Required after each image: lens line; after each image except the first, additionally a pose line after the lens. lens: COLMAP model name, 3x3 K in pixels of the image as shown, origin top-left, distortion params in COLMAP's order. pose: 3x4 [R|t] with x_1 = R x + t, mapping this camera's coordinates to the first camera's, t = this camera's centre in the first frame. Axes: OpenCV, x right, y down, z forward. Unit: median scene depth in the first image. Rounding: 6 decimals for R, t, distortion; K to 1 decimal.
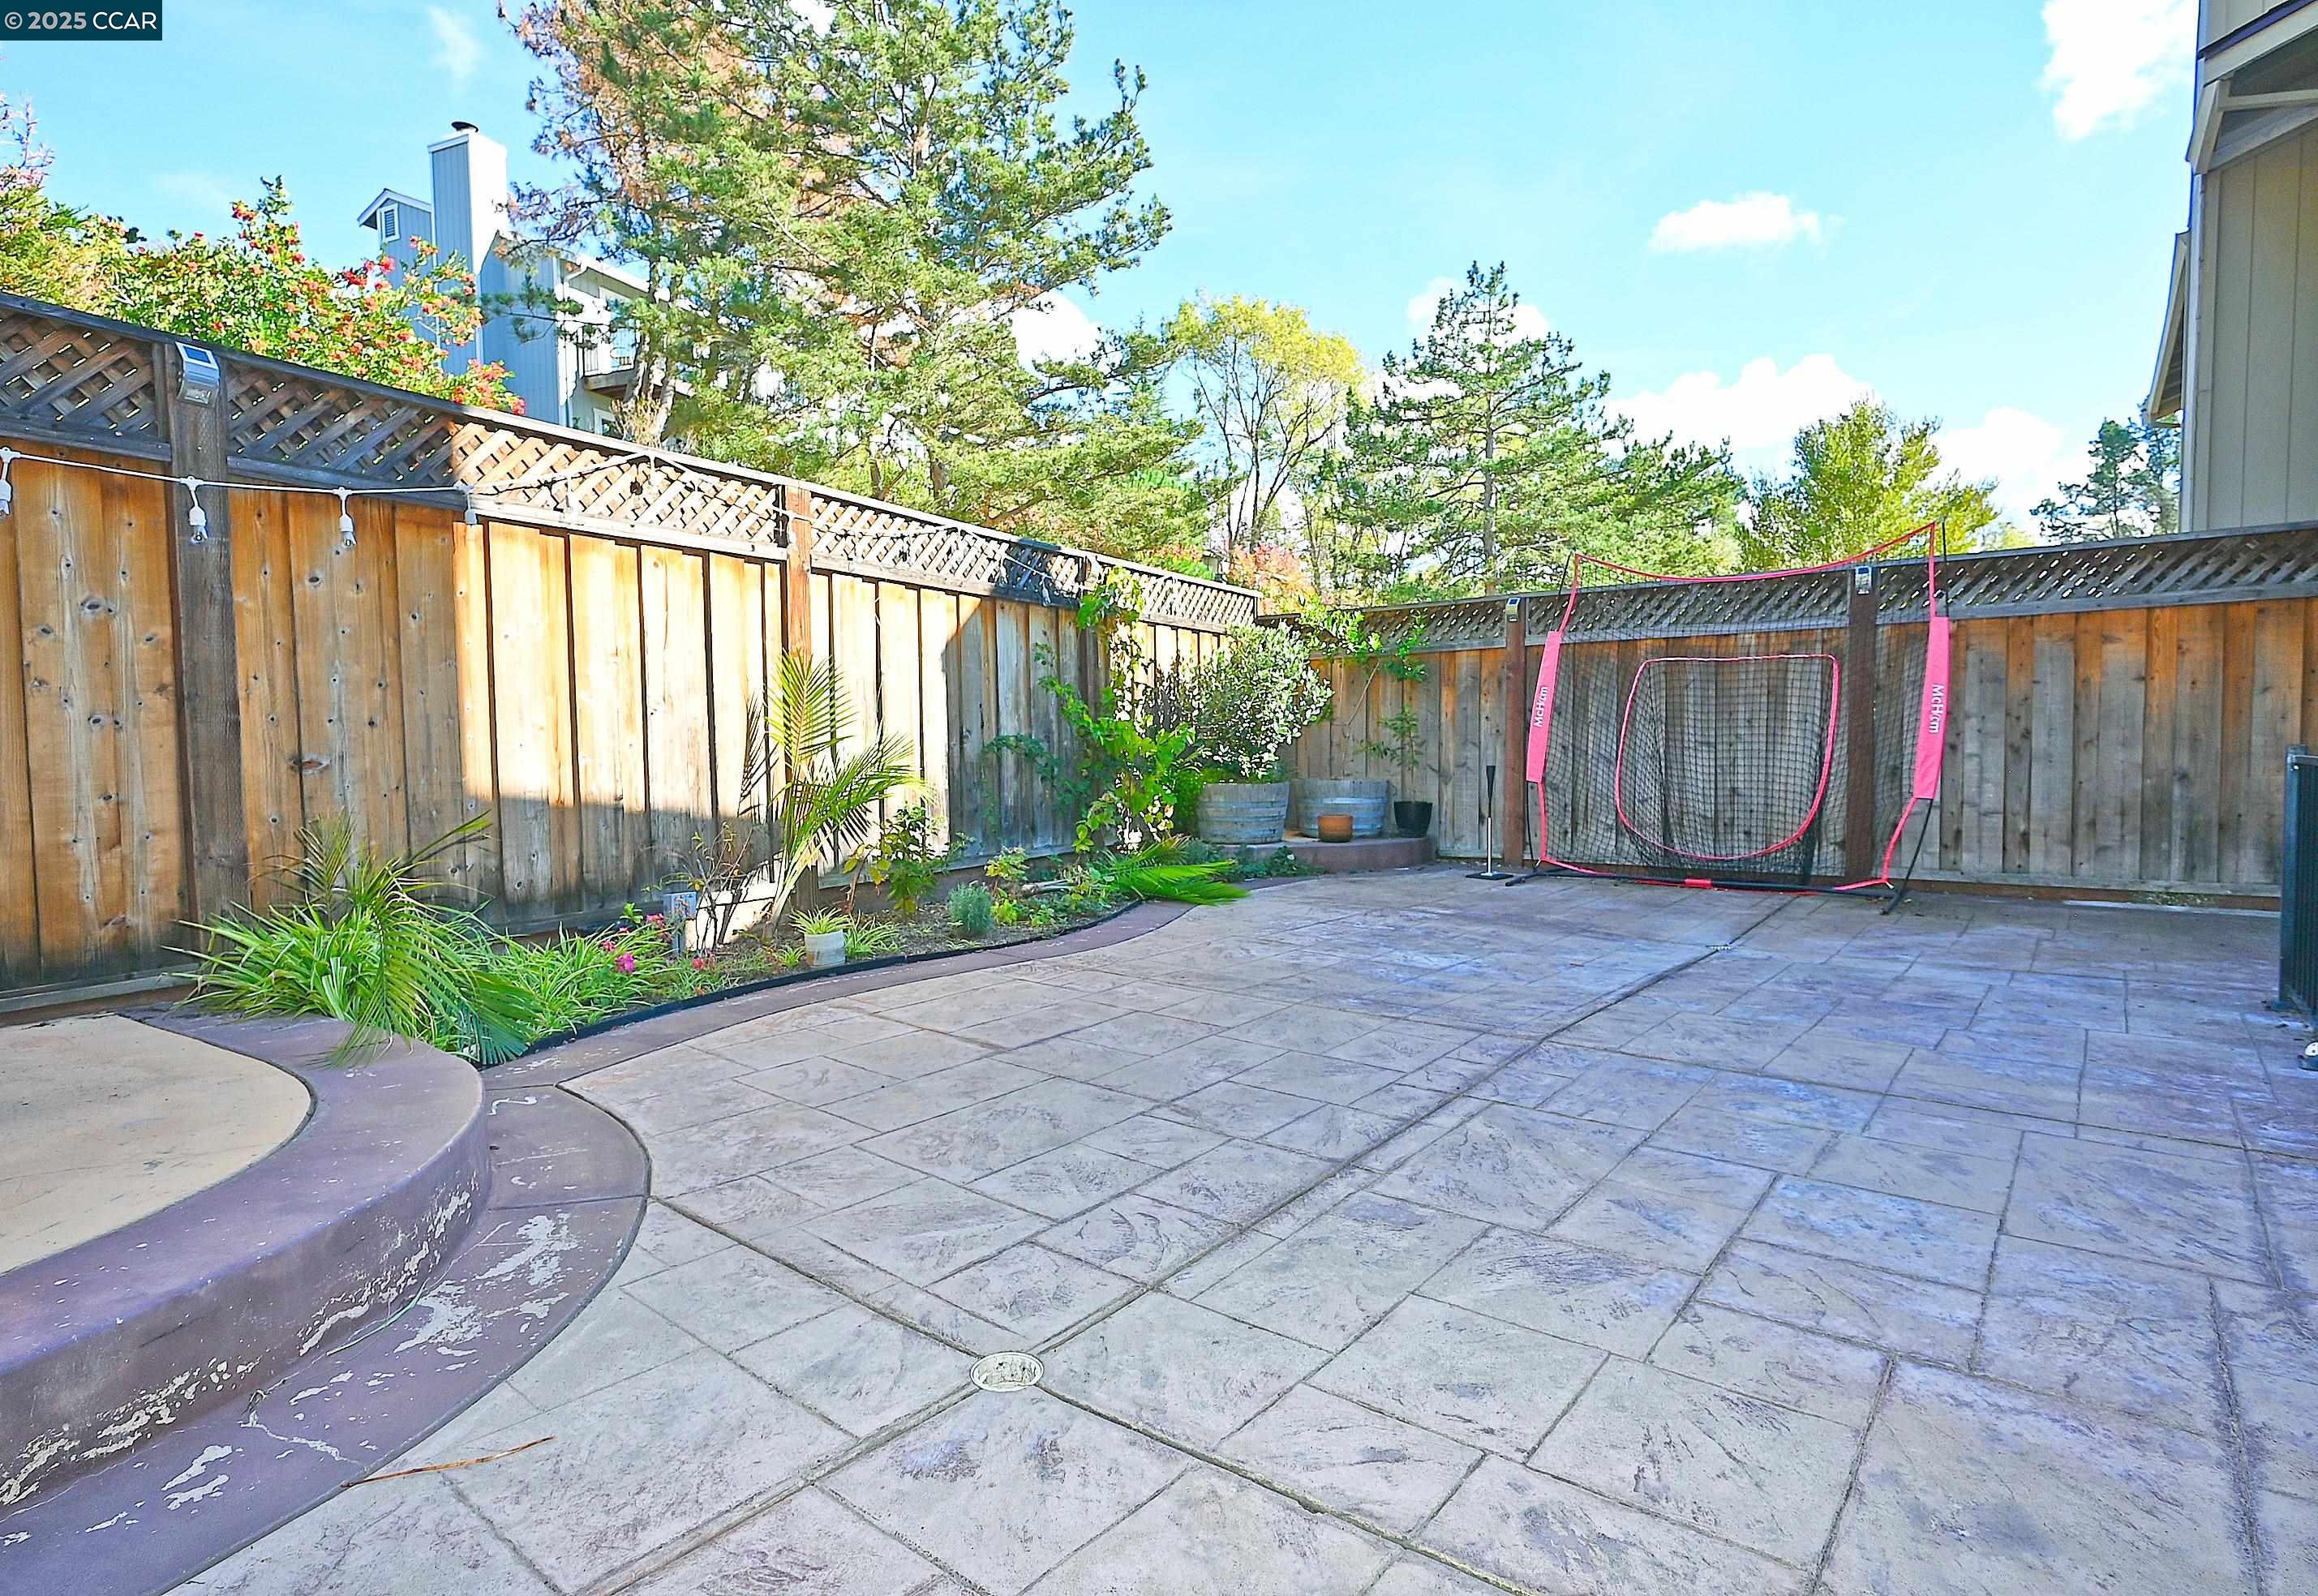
lens RADIAL K [[1206.9, 0, 1159.0], [0, 1206.9, 798.0], [0, 0, 1]] dist [0.000294, -0.000271]
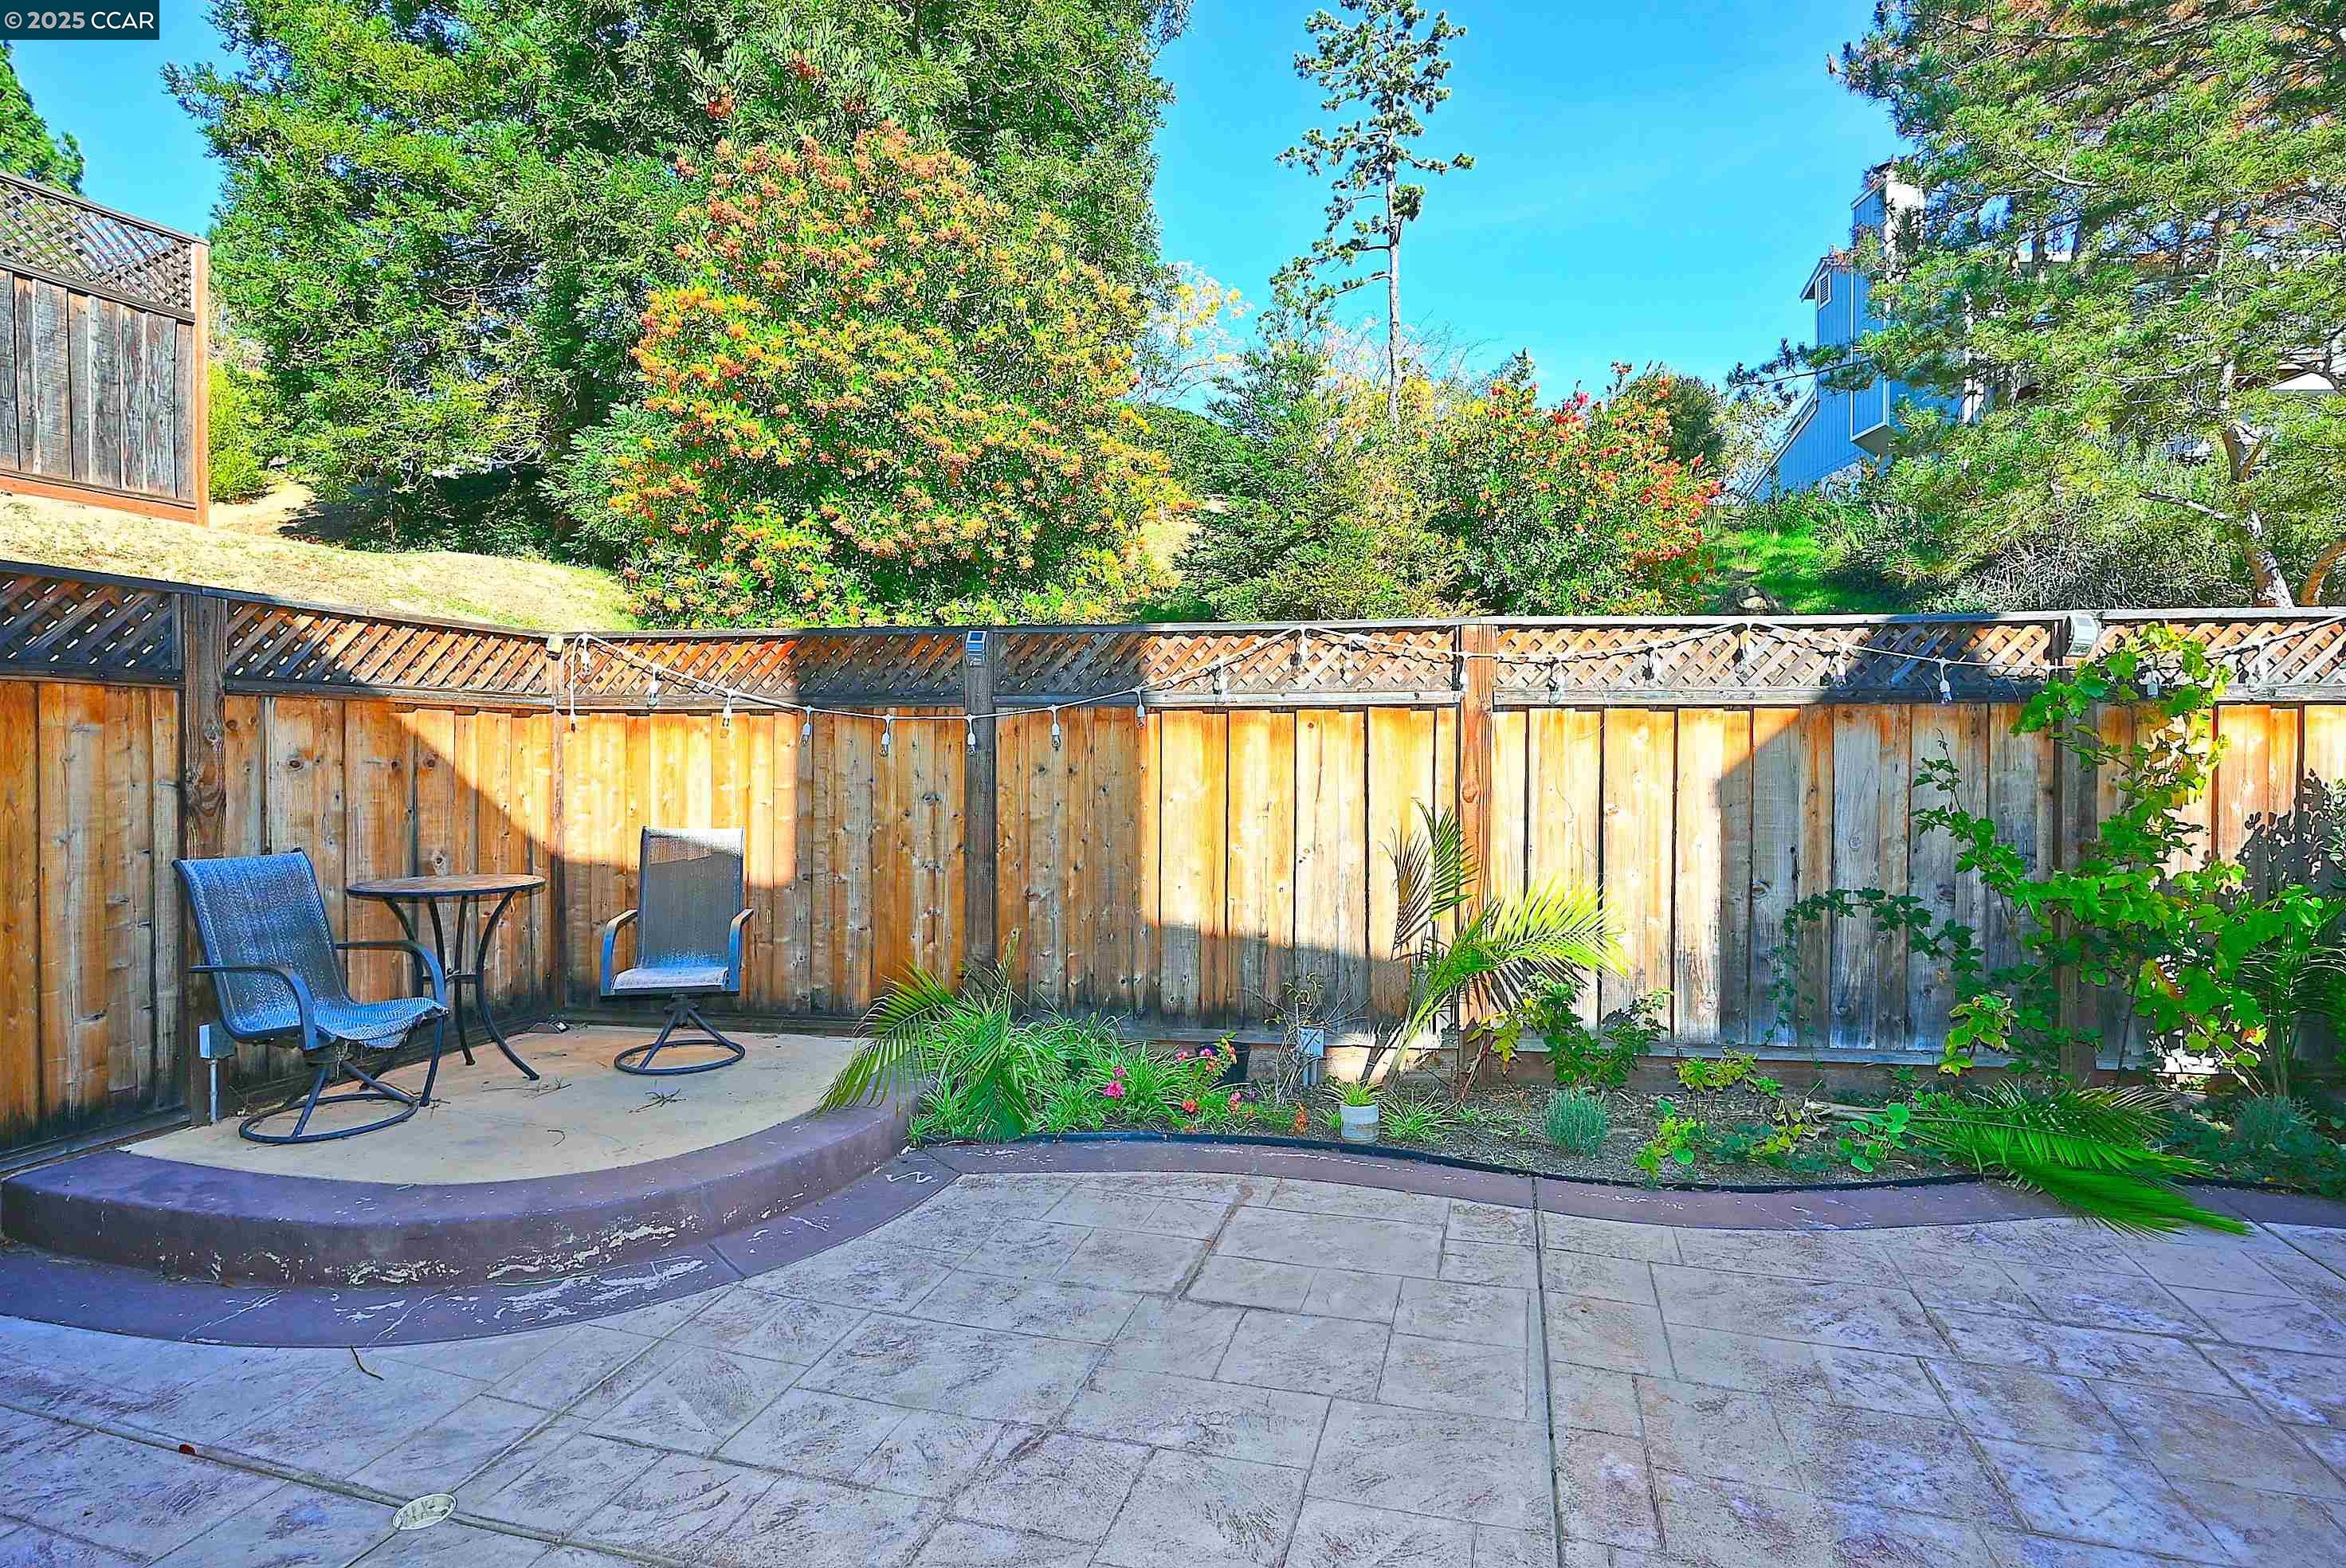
lens RADIAL K [[1175.4, 0, 1165.5], [0, 1175.4, 783.3], [0, 0, 1]] dist [-0.004351, 0.000942]
pose [[0.370734, 0.025788, -0.928381, 0.593300], [-0.043566, 0.998997, 0.010352, -0.165007], [0.927717, 0.036608, 0.371486, 0.544960]]
